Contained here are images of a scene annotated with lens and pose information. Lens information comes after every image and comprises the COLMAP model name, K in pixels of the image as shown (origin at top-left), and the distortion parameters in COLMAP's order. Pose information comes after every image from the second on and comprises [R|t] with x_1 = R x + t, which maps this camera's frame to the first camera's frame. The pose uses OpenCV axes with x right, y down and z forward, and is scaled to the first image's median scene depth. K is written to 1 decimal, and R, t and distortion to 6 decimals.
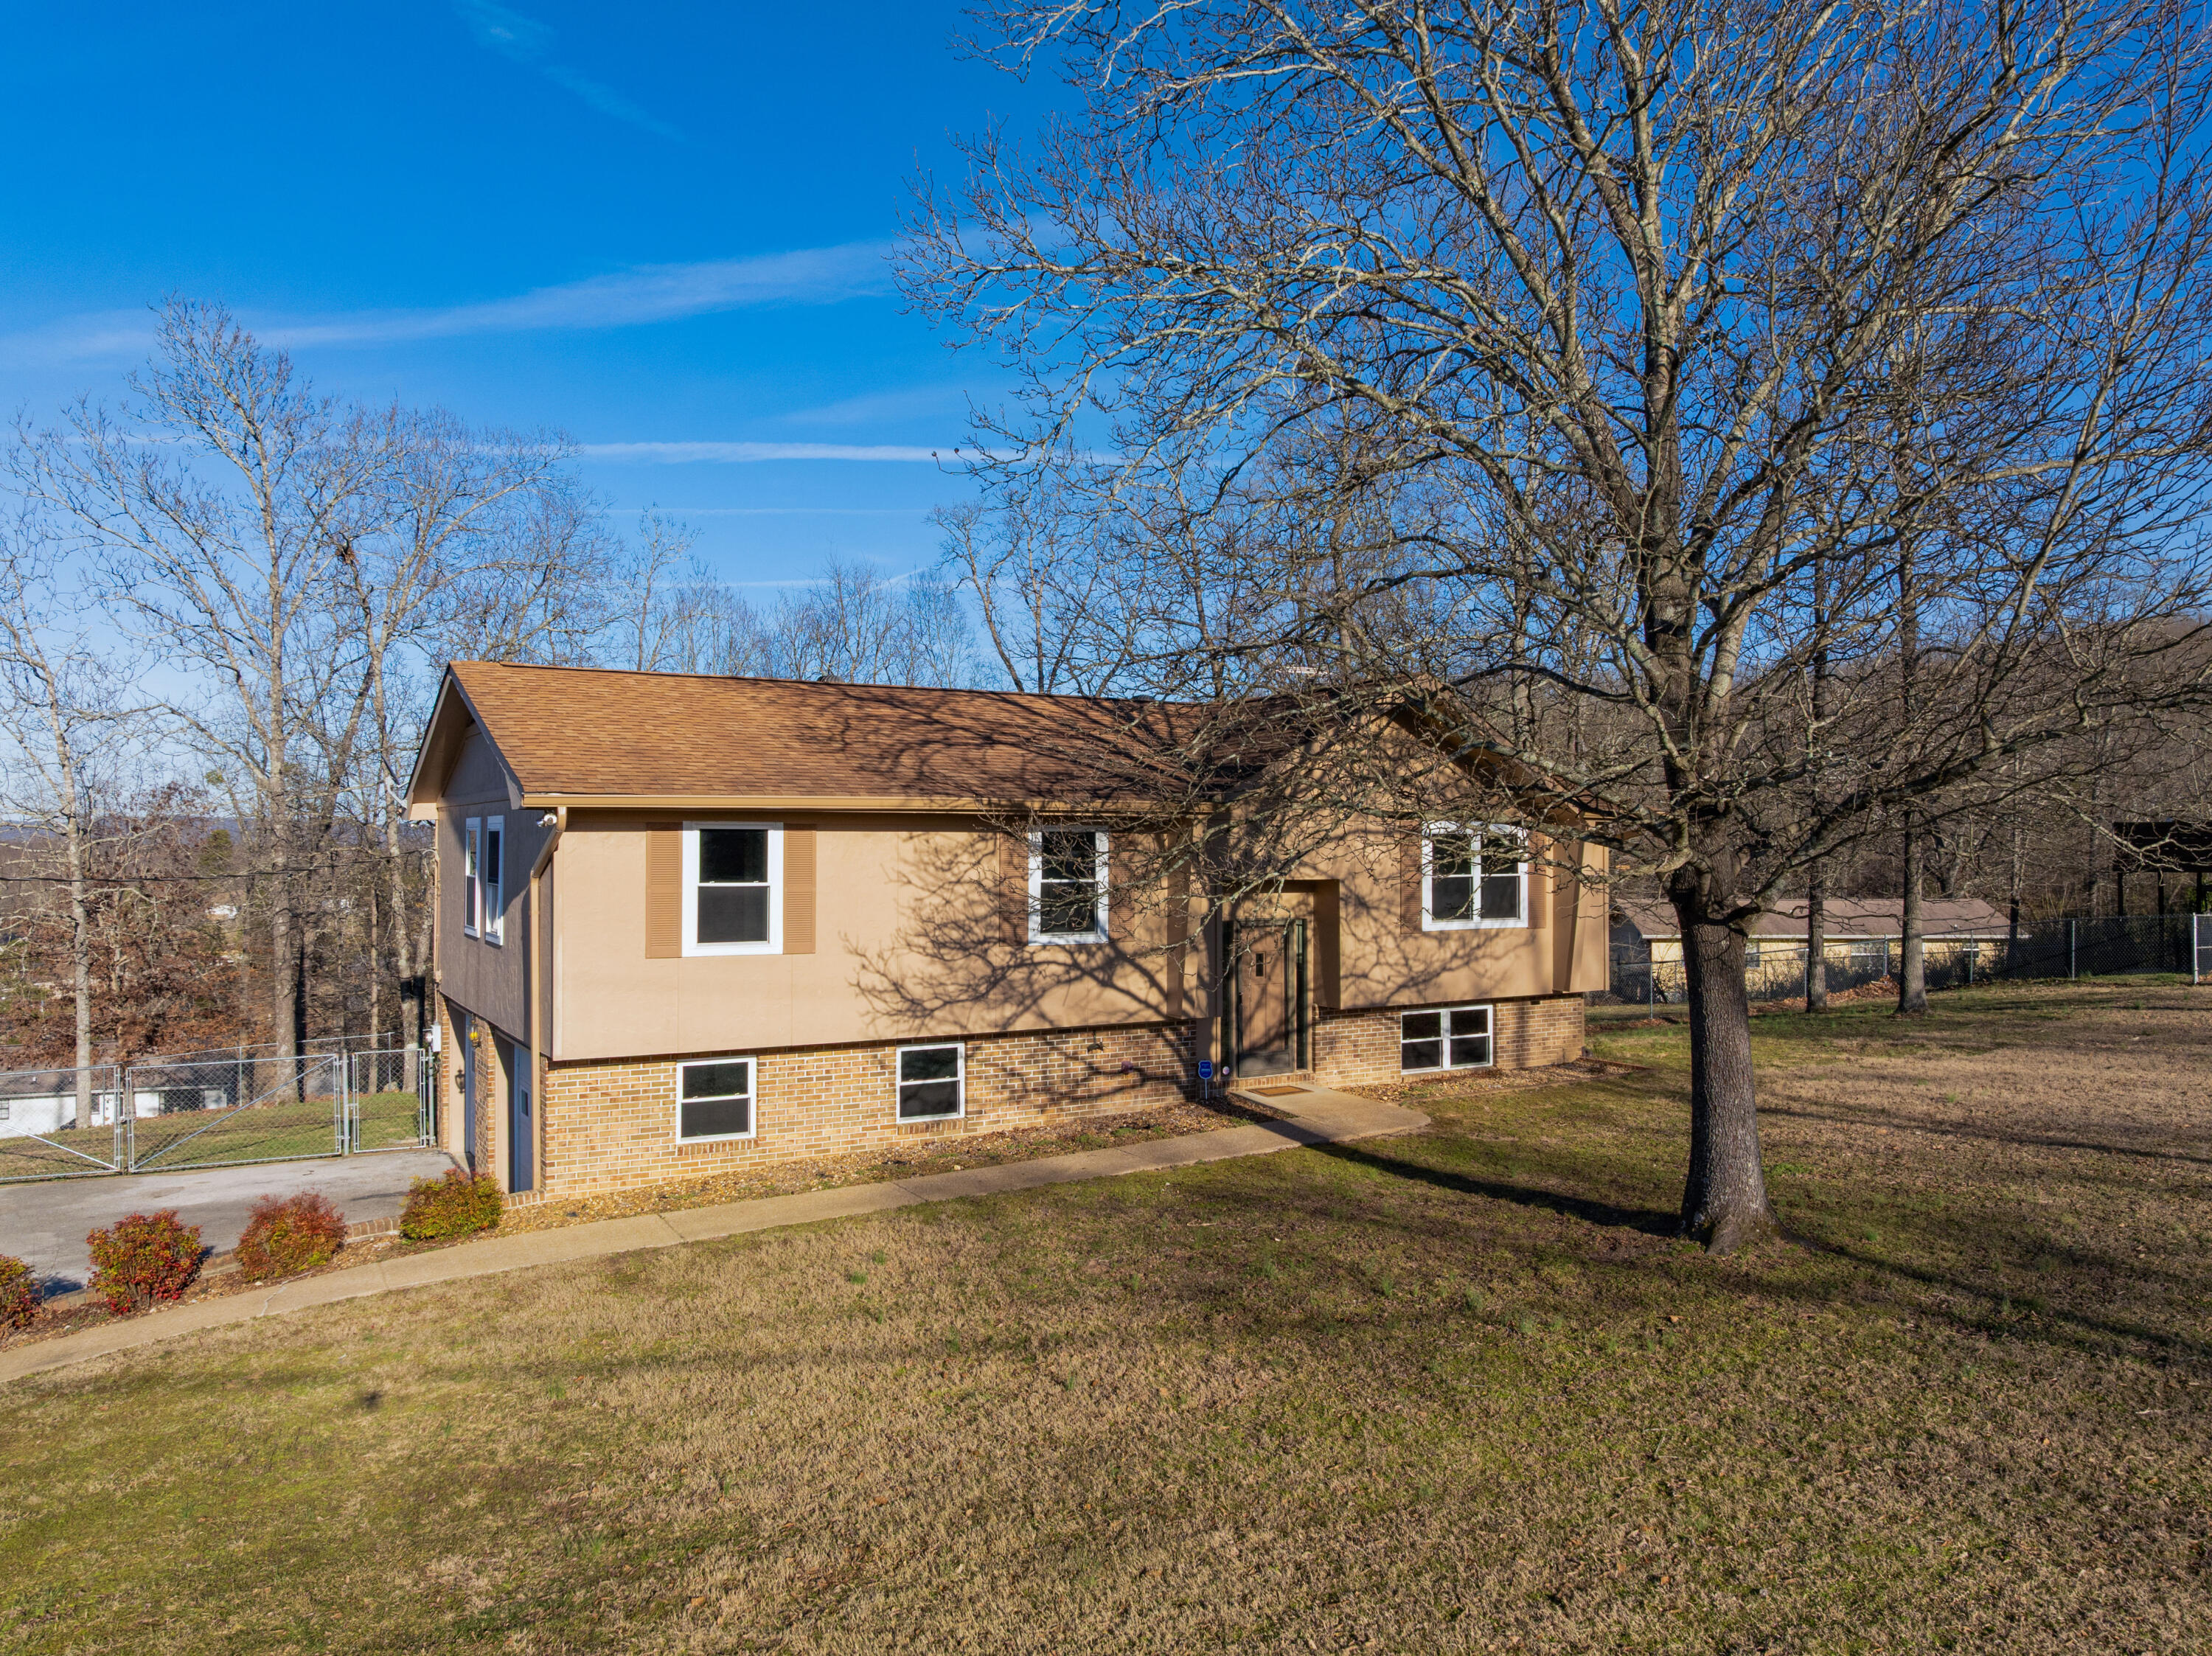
lens RADIAL K [[1566.6, 0, 1106.0], [0, 1566.6, 828.0], [0, 0, 1]] dist [0.001518, -0.001769]
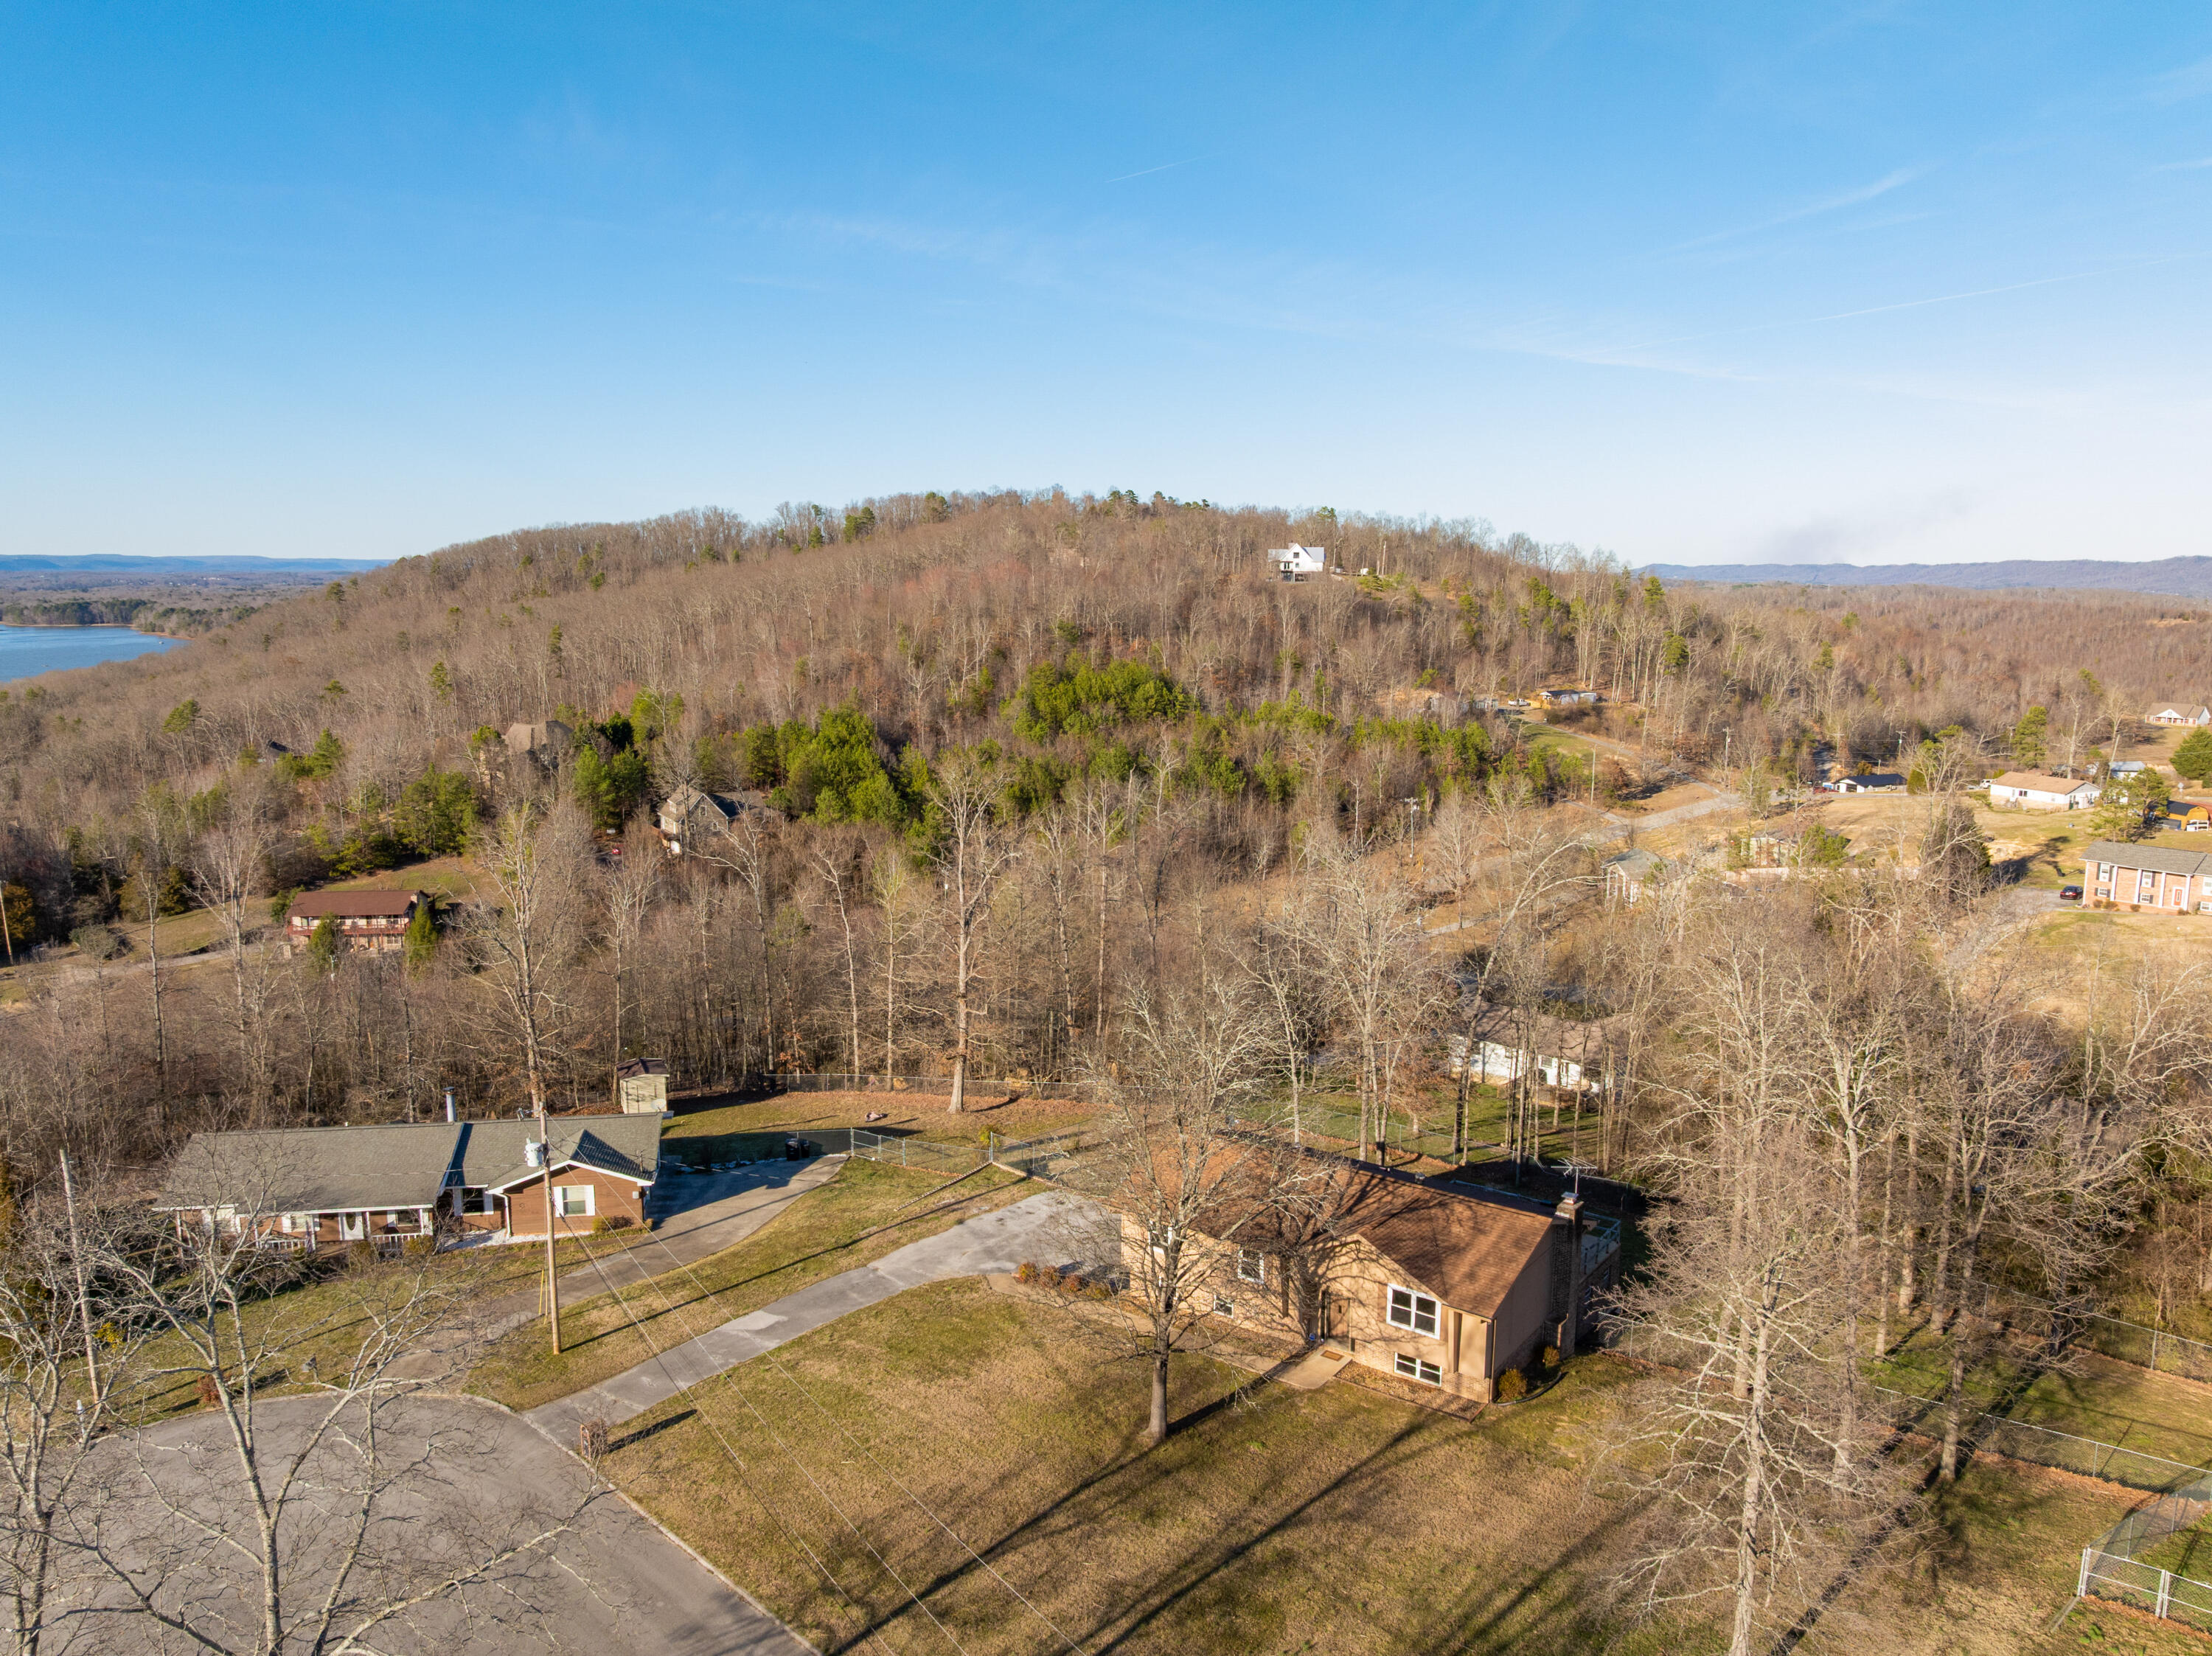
lens RADIAL K [[1583.7, 0, 1083.4], [0, 1583.7, 833.6], [0, 0, 1]] dist [-0.038265, 0.000639]
pose [[0.357626, 0.147523, -0.922139, 2.468457], [0.013071, 0.986556, 0.162898, -1.241098], [0.933773, -0.070310, 0.350890, -0.325500]]
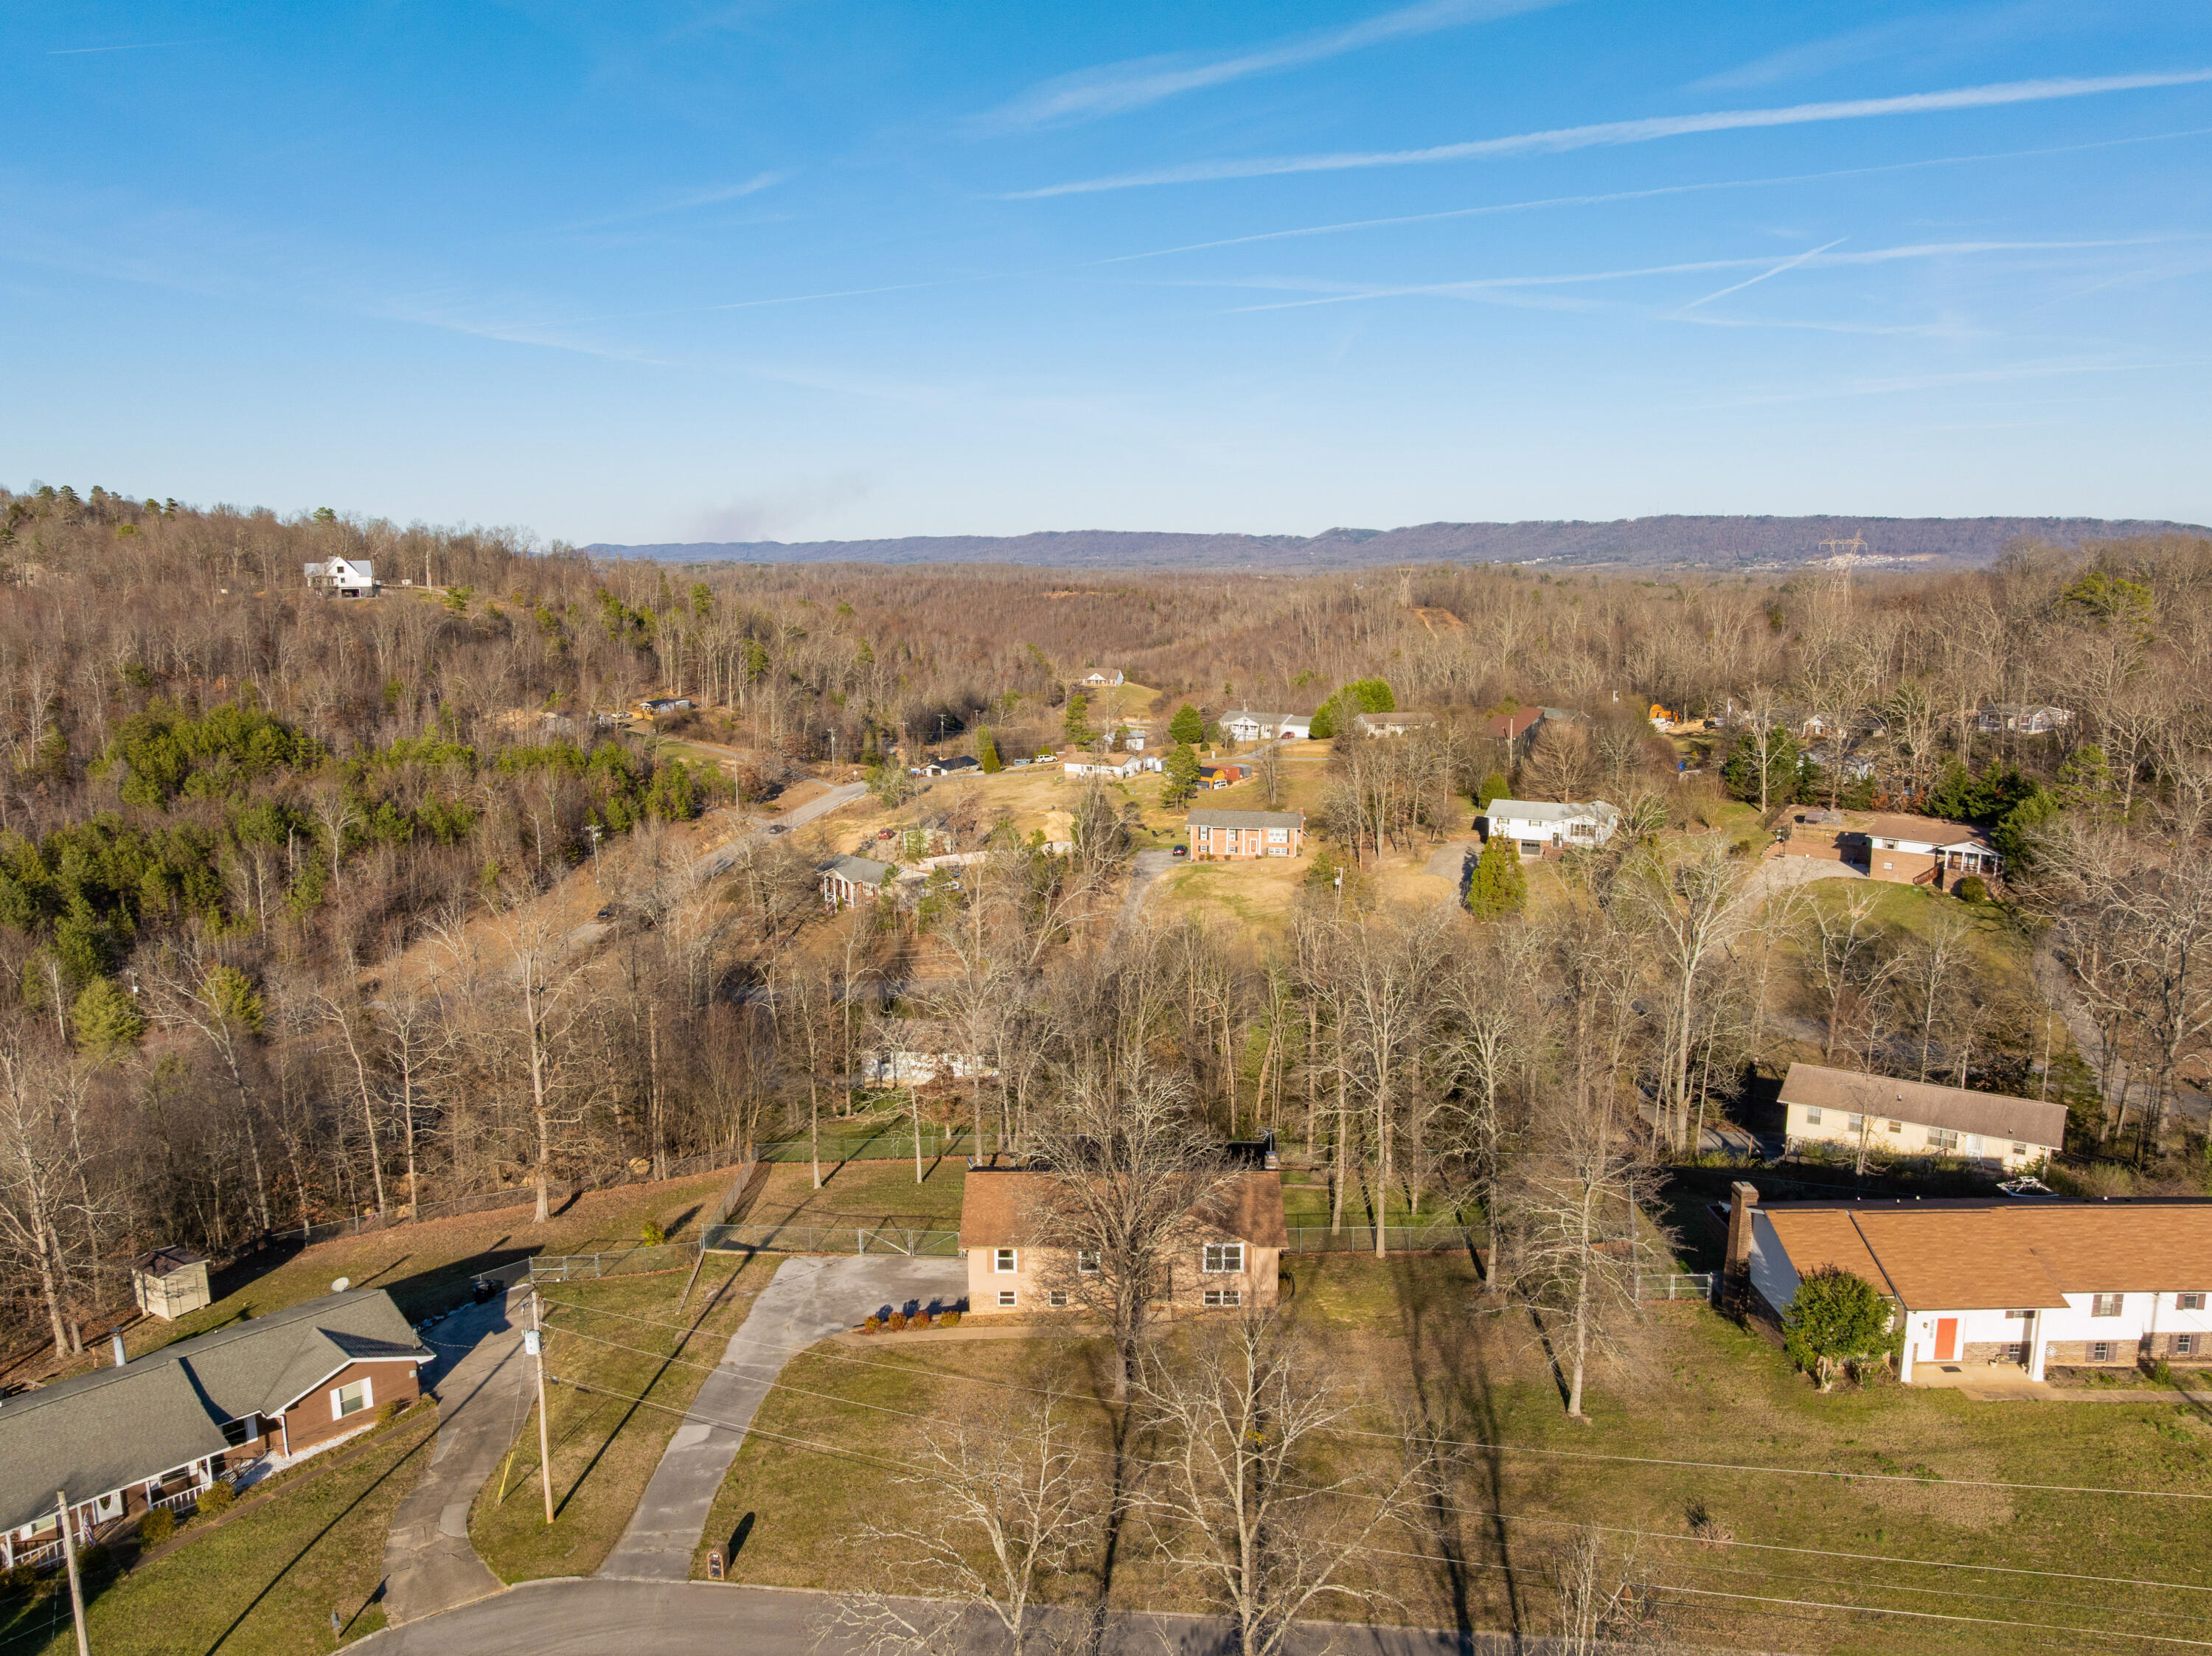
lens RADIAL K [[1583.7, 0, 1083.4], [0, 1583.7, 833.6], [0, 0, 1]] dist [-0.038265, 0.000639]
pose [[0.844870, 0.082745, -0.528534, 1.946609], [0.020339, 0.982284, 0.186293, -1.729558], [0.534585, -0.168143, 0.828219, -2.123049]]
